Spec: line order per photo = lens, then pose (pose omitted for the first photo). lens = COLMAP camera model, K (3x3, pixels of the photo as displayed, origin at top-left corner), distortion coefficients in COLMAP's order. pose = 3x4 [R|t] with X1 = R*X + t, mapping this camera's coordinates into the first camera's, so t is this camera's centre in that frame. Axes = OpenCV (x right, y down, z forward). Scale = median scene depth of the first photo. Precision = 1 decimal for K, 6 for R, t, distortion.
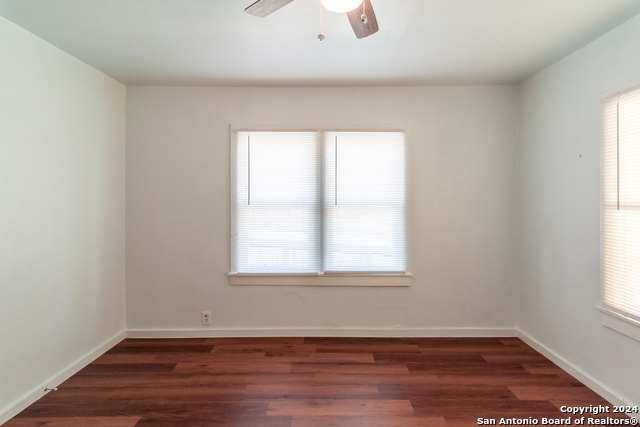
lens RADIAL K [[296.6, 0, 323.5], [0, 296.6, 199.2], [0, 0, 1]] dist [0.003851, 0.000468]
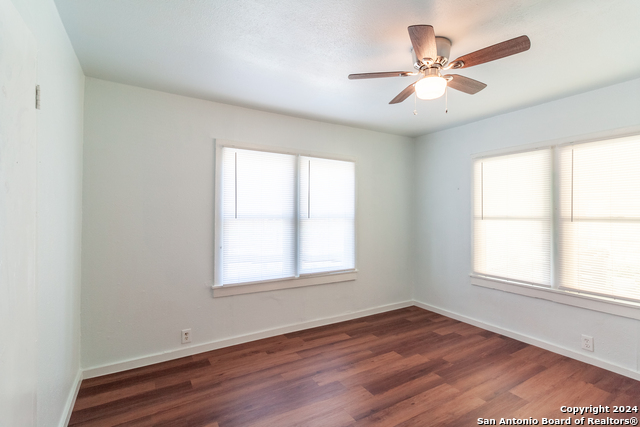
lens RADIAL K [[295.9, 0, 315.1], [0, 295.9, 210.7], [0, 0, 1]] dist [0.001888, 0.000359]
pose [[0.863576, 0.008217, 0.504152, -0.606414], [-0.004513, 0.999953, -0.008567, -0.000077], [-0.504199, 0.005123, 0.863572, -0.050417]]
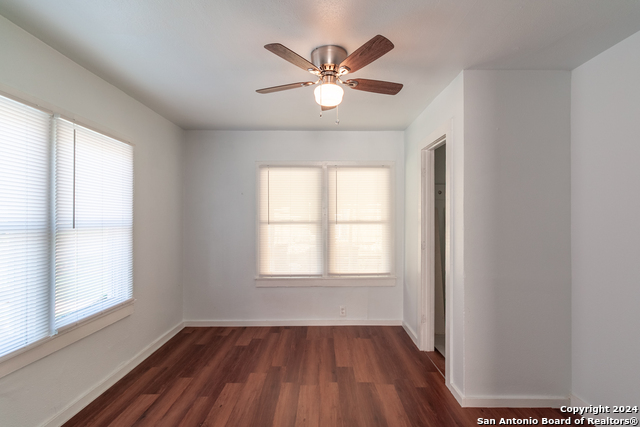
lens RADIAL K [[308.0, 0, 320.0], [0, 308.0, 213.5], [0, 0, 1]] dist [-0.000977, -0.000346]
pose [[-0.001998, 0.017148, 0.999851, -0.768592], [0.000731, 0.999853, -0.017146, -0.001127], [-0.999998, 0.000697, -0.002010, 0.477242]]
